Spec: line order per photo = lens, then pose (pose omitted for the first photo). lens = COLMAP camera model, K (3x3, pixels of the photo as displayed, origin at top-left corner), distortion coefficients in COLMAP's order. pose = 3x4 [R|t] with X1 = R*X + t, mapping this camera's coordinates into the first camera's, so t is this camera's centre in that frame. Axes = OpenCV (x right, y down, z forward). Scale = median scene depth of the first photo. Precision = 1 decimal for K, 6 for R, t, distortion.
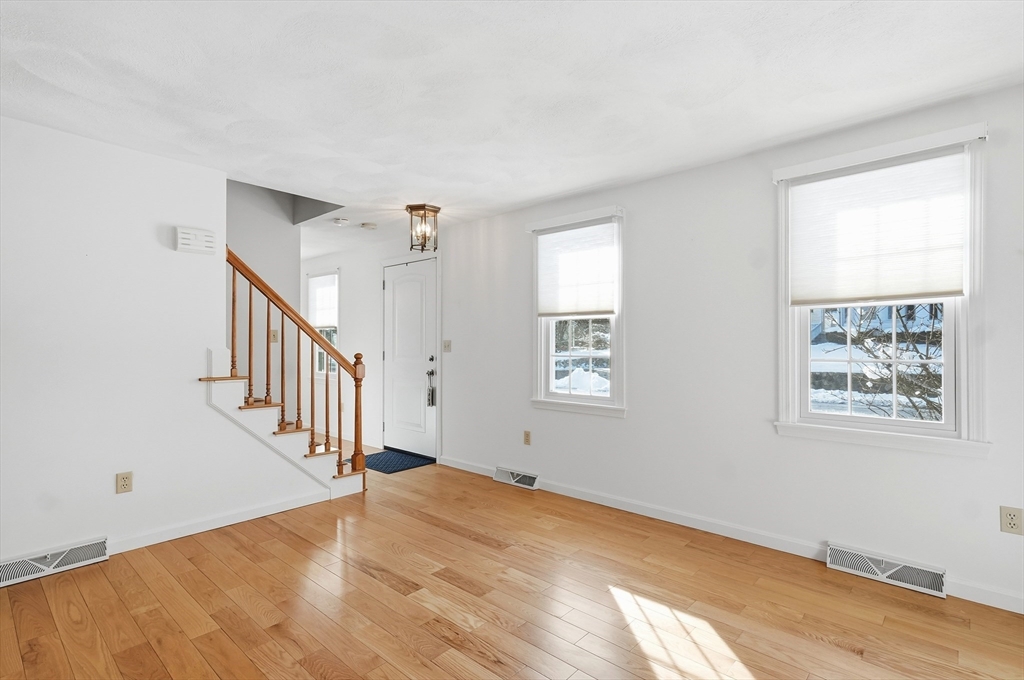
lens RADIAL K [[488.4, 0, 517.3], [0, 488.4, 341.6], [0, 0, 1]] dist [0.014380, 0.004741]
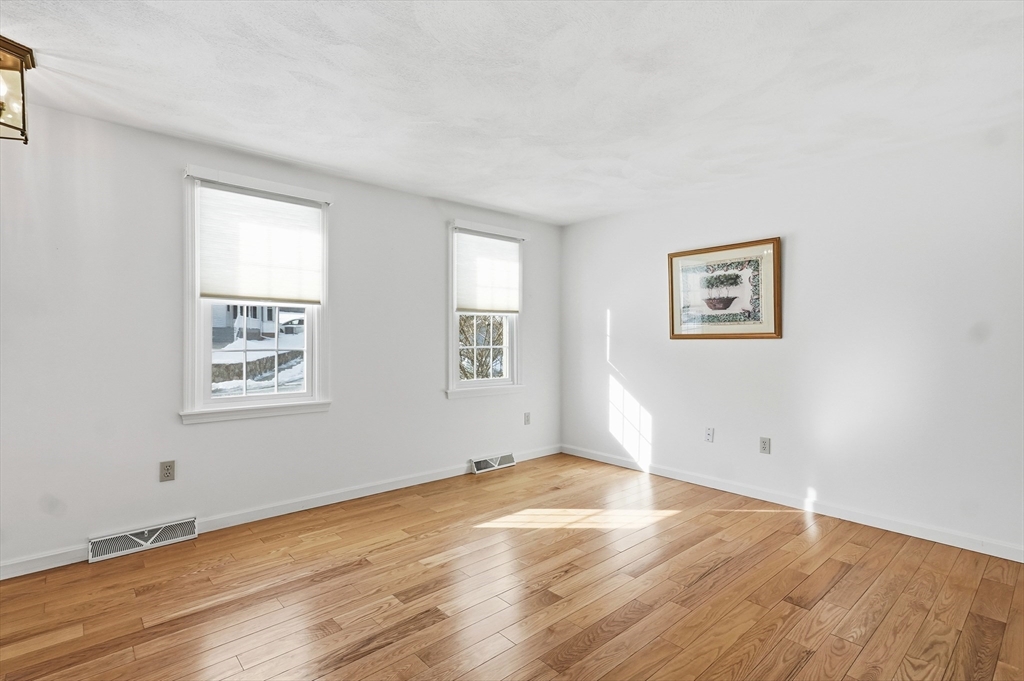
lens RADIAL K [[488.4, 0, 518.0], [0, 488.4, 341.2], [0, 0, 1]] dist [0.014380, 0.004741]
pose [[0.115945, -0.003951, 0.993248, -0.850711], [-0.007981, 0.999956, 0.004910, 0.008983], [-0.993224, -0.008496, 0.115908, 0.601738]]
